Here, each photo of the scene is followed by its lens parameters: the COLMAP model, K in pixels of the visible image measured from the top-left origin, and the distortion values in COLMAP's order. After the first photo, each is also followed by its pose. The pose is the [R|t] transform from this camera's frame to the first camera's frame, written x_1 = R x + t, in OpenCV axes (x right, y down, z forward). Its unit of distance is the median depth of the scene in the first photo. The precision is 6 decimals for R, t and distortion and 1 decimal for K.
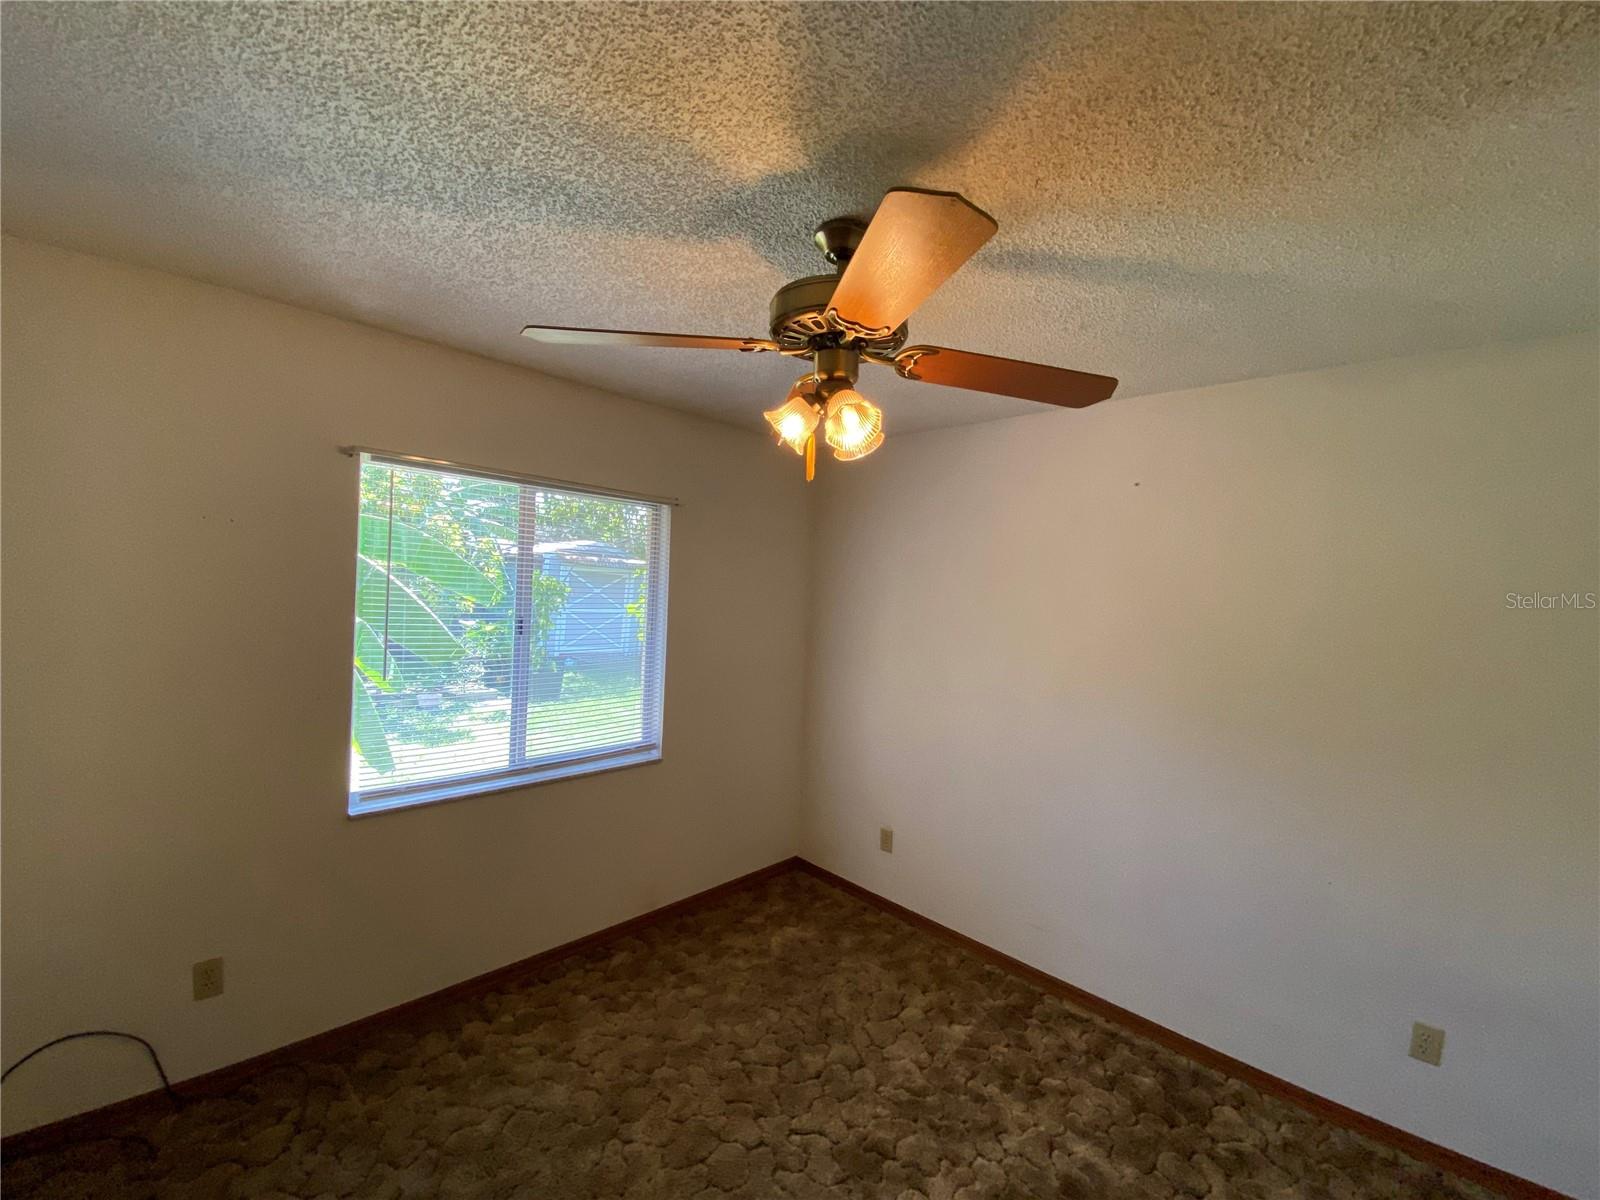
lens RADIAL K [[651.5, 0, 801.8], [0, 651.5, 594.4], [0, 0, 1]] dist [-0.000145, -0.013354]
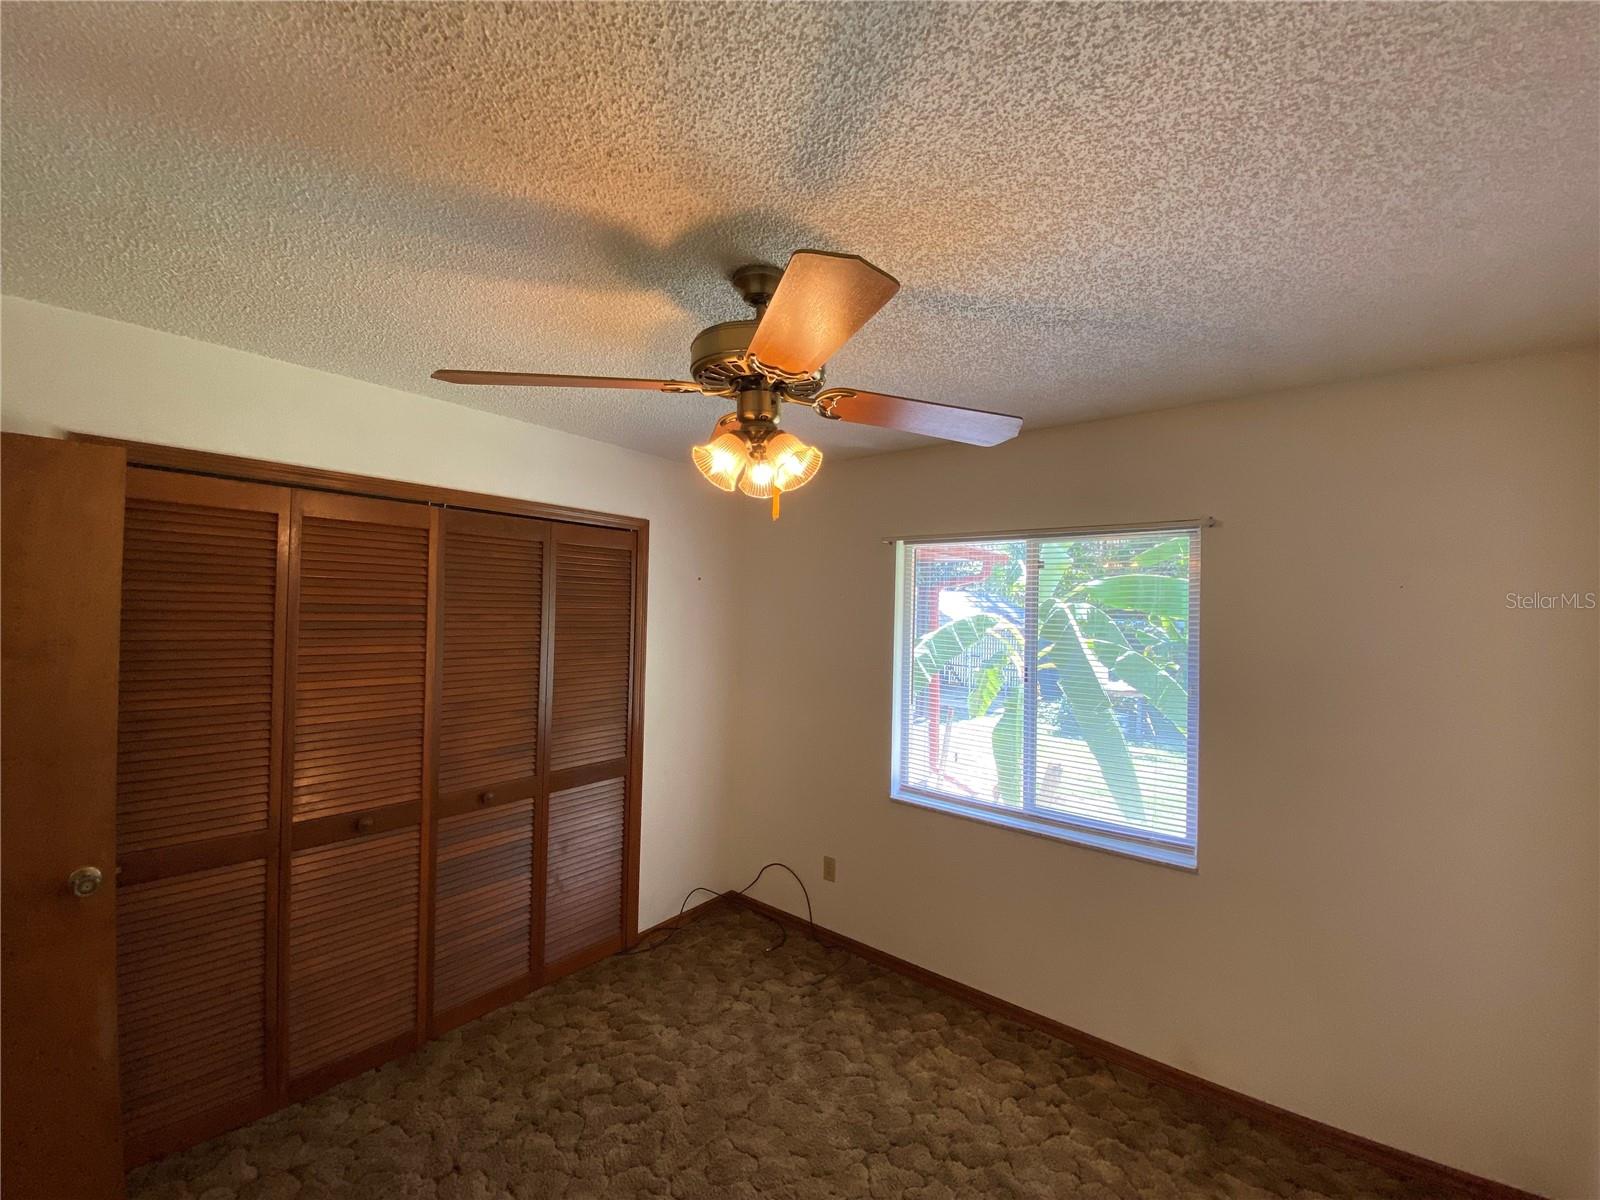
lens RADIAL K [[643.8, 0, 800.0], [0, 643.8, 600.0], [0, 0, 1]] dist [0.019981, -0.019971]
pose [[0.099871, -0.058814, -0.993261, 0.693933], [-0.032522, 0.997525, -0.062337, 0.007250], [0.994469, 0.038528, 0.097712, 0.650125]]
